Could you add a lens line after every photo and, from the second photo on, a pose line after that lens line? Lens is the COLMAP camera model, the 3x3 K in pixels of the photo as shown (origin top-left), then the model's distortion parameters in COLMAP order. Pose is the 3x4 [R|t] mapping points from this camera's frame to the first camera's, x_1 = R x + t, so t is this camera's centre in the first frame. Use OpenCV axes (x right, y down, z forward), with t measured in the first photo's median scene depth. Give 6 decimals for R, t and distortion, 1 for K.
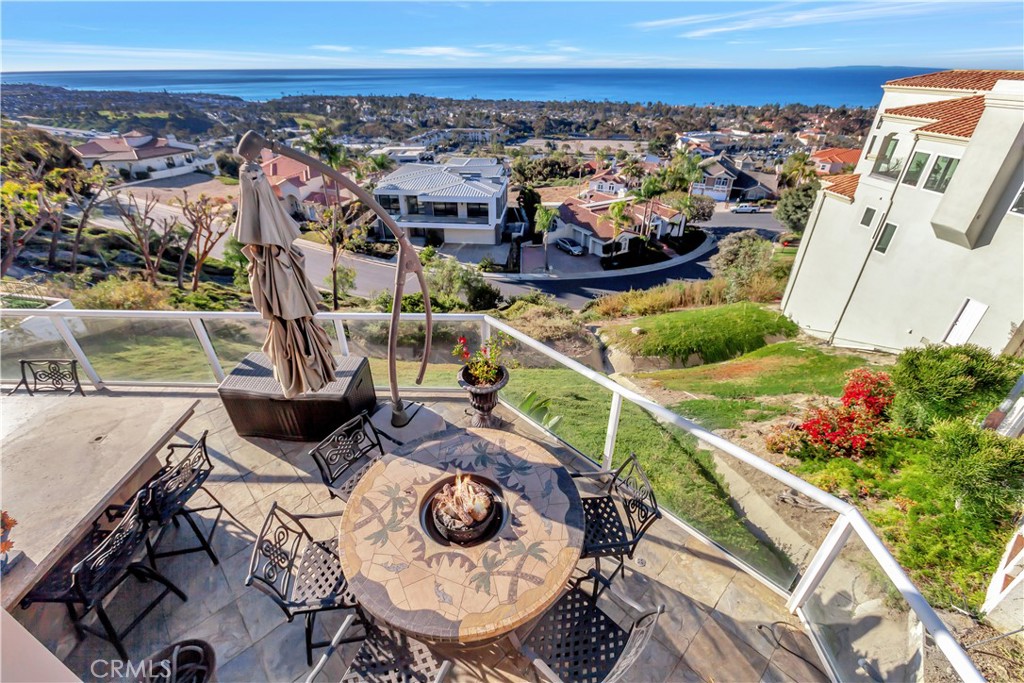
lens RADIAL K [[458.0, 0, 512.0], [0, 458.0, 341.5], [0, 0, 1]] dist [-0.008048, 0.001010]
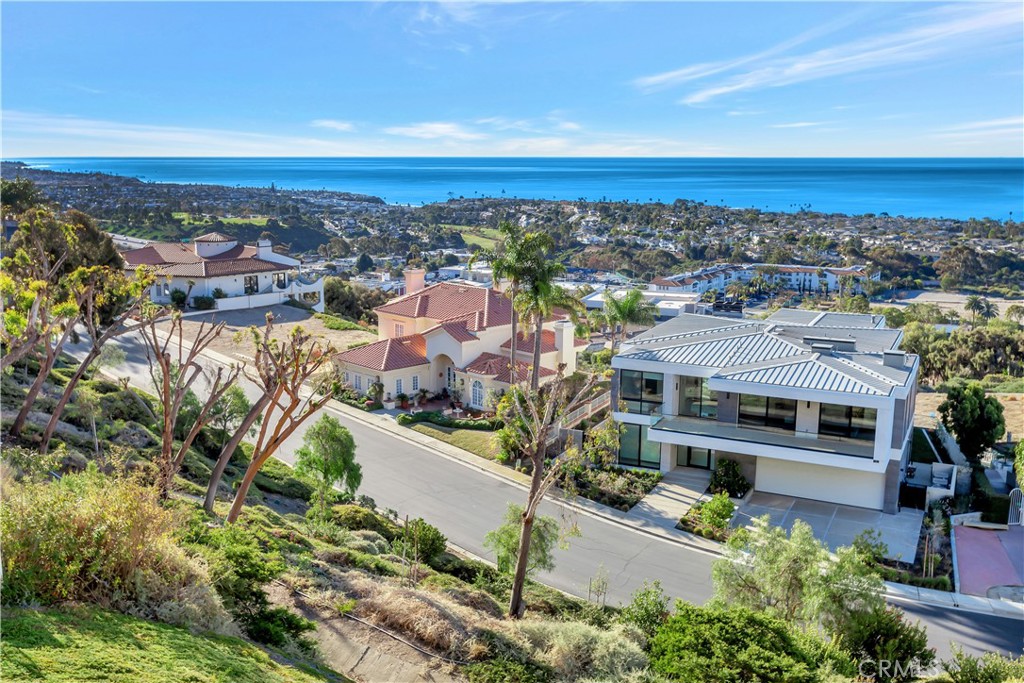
lens RADIAL K [[993.0, 0, 485.6], [0, 993.0, 373.9], [0, 0, 1]] dist [-0.024742, 0.005837]
pose [[0.928576, 0.082274, -0.361909, -0.038649], [-0.193360, 0.939570, -0.282523, -0.006490], [0.316794, 0.332323, 0.888371, 0.051979]]
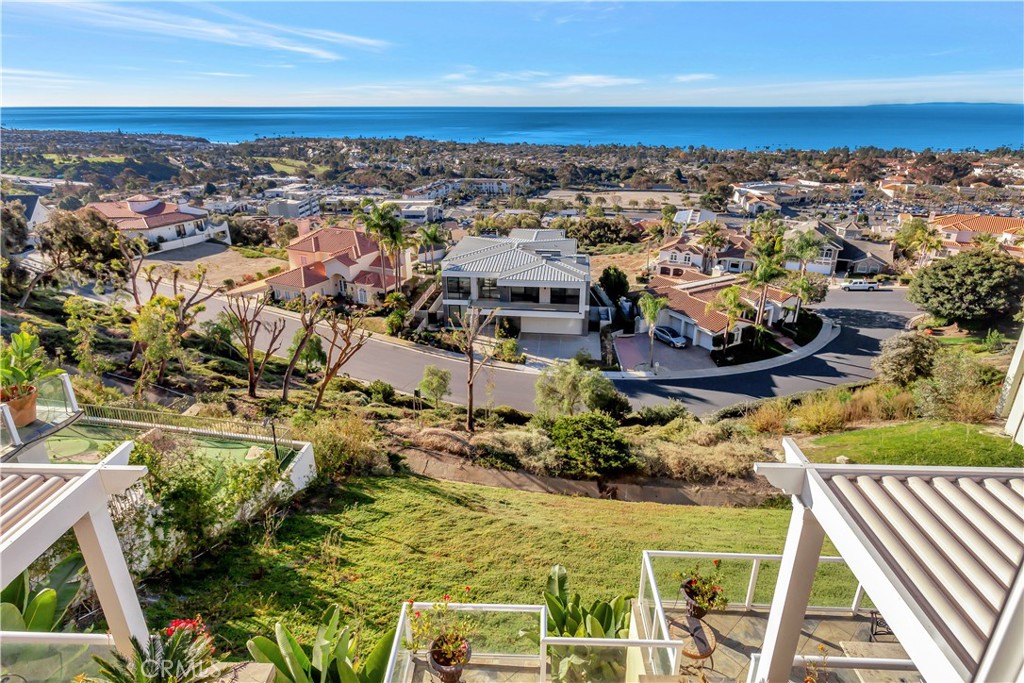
lens RADIAL K [[581.3, 0, 512.0], [0, 581.3, 341.5], [0, 0, 1]] dist [0.012068, -0.002342]
pose [[0.999850, 0.007578, -0.015599, -0.101664], [-0.009914, 0.987769, -0.155611, -0.022000], [0.014229, 0.155742, 0.987695, -0.034585]]
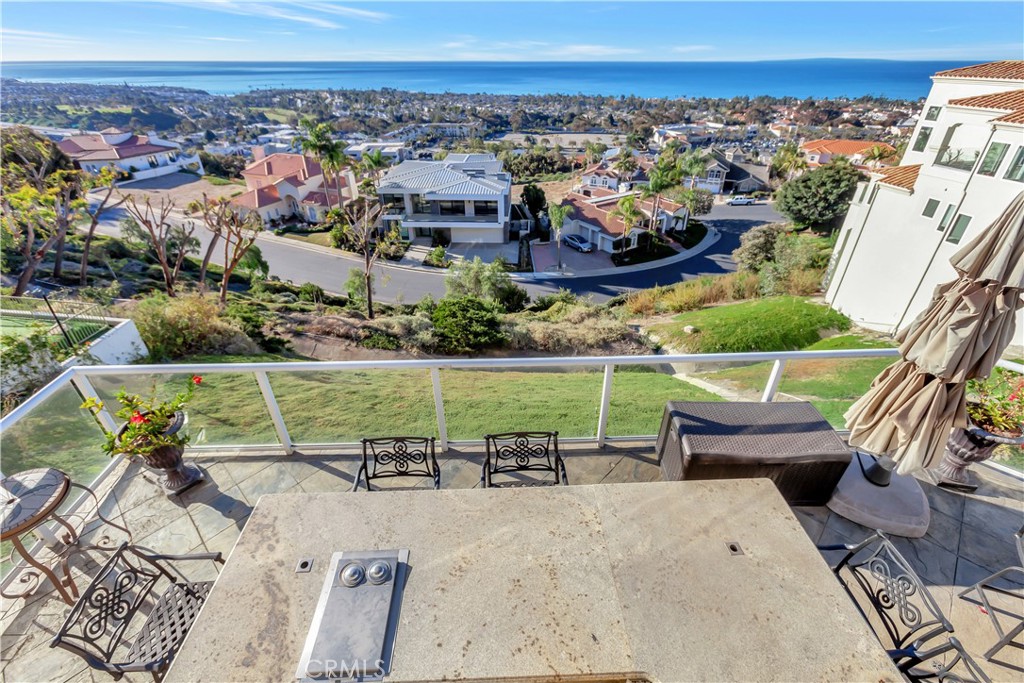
lens RADIAL K [[455.8, 0, 512.0], [0, 455.8, 341.5], [0, 0, 1]] dist [-0.000171, 0.000334]
pose [[0.998598, -0.029161, 0.044188, -0.047214], [0.028650, 0.999516, 0.012140, -0.007836], [-0.044521, -0.010857, 0.998949, 0.013718]]
